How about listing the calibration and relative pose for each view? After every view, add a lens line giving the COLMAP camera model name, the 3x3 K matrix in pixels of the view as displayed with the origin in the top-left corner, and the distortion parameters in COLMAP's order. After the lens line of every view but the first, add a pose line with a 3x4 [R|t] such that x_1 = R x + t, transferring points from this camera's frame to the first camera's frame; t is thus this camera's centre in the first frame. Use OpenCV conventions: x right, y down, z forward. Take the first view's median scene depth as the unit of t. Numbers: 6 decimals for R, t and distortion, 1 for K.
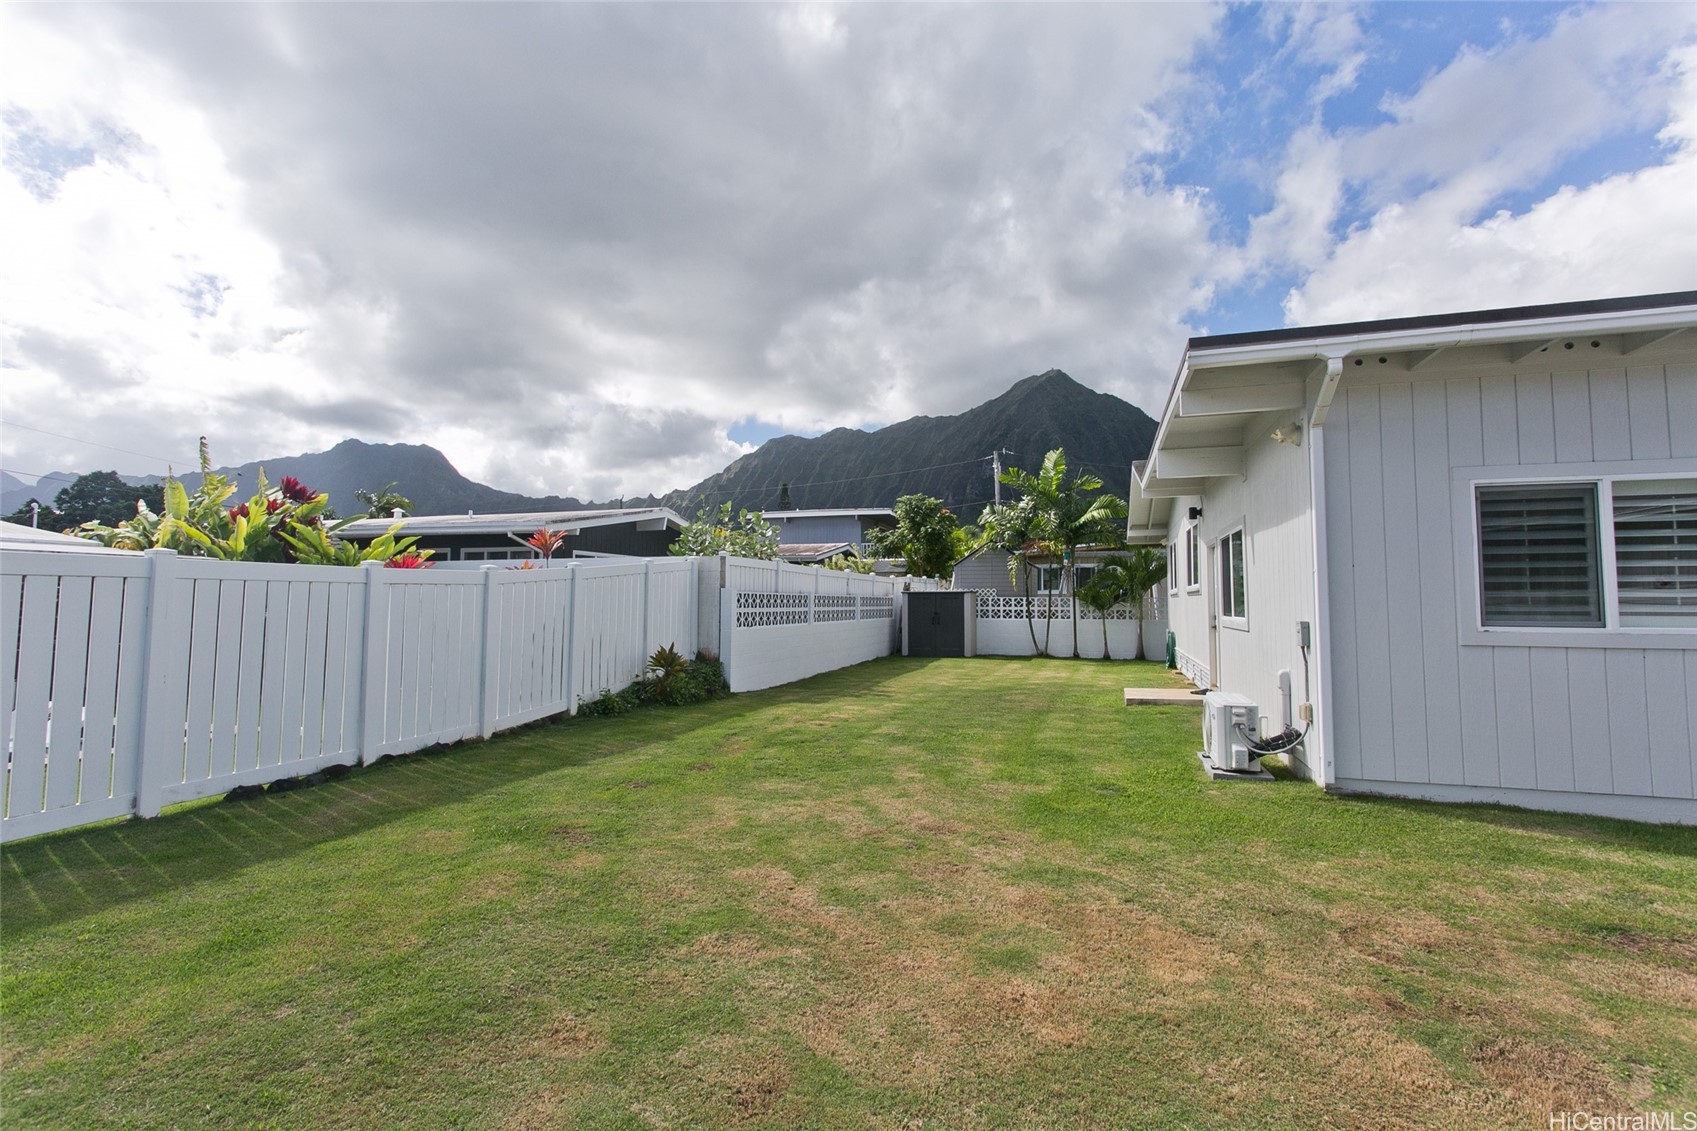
lens RADIAL K [[792.3, 0, 848.0], [0, 792.3, 557.0], [0, 0, 1]] dist [0.000657, -0.002878]
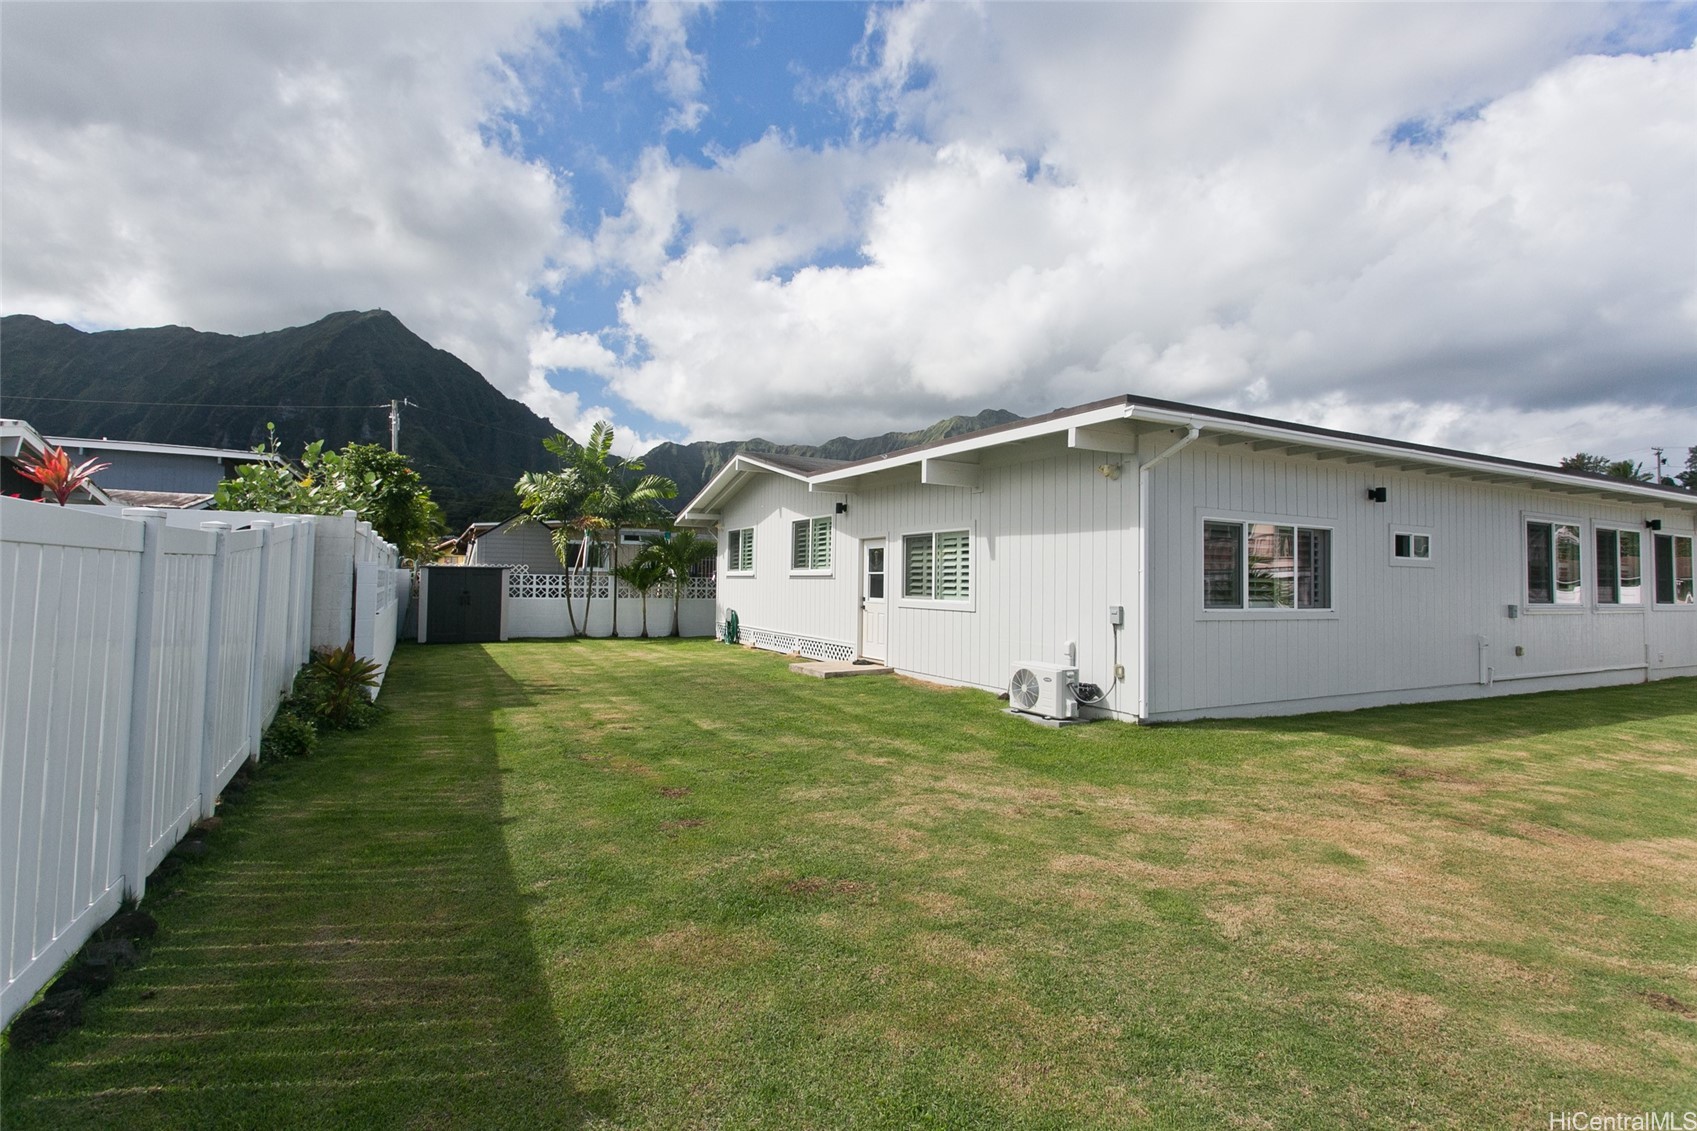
lens RADIAL K [[792.3, 0, 845.5], [0, 792.3, 563.0], [0, 0, 1]] dist [0.000657, -0.002878]
pose [[0.696478, 0.025913, 0.717110, -0.111313], [-0.054900, 0.998343, 0.017245, 0.001016], [-0.715475, -0.051380, 0.696747, 0.053606]]
